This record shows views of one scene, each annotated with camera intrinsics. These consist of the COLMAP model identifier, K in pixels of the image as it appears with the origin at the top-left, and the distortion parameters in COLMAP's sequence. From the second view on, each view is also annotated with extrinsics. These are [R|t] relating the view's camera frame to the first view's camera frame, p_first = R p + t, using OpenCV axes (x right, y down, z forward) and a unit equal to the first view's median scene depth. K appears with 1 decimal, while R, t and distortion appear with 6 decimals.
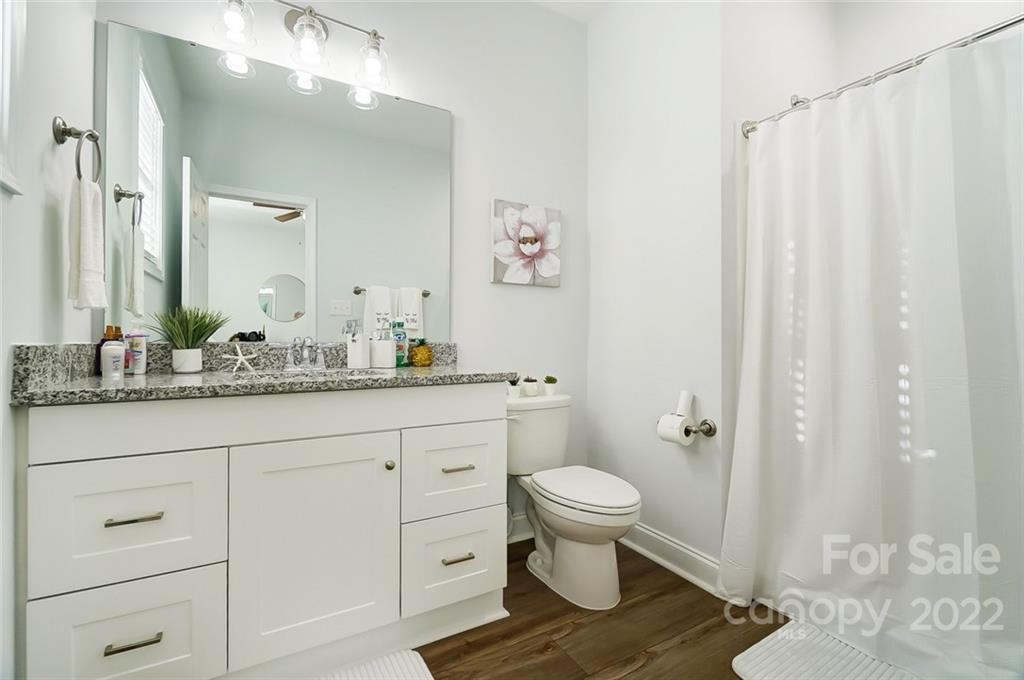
lens RADIAL K [[445.1, 0, 511.4], [0, 445.1, 340.9], [0, 0, 1]] dist [-0.000292, -0.000090]
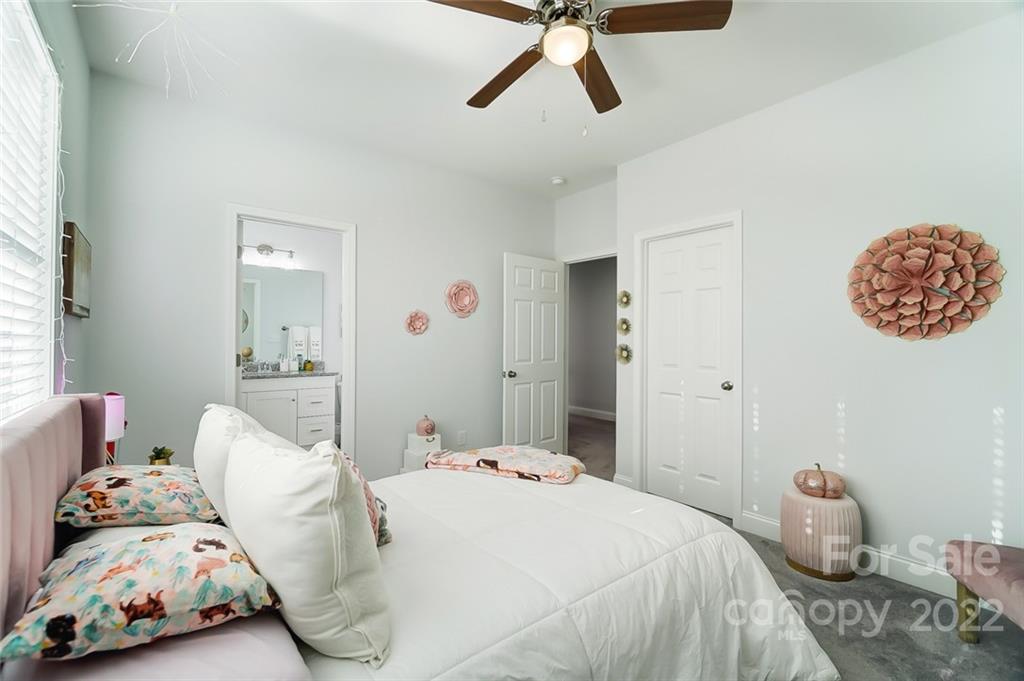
lens RADIAL K [[445.1, 0, 513.2], [0, 445.1, 339.9], [0, 0, 1]] dist [-0.000292, -0.000090]
pose [[0.990230, 0.004428, 0.139375, 0.687856], [-0.004318, 0.999990, -0.001086, -0.137959], [-0.139378, 0.000474, 0.990239, -1.963084]]
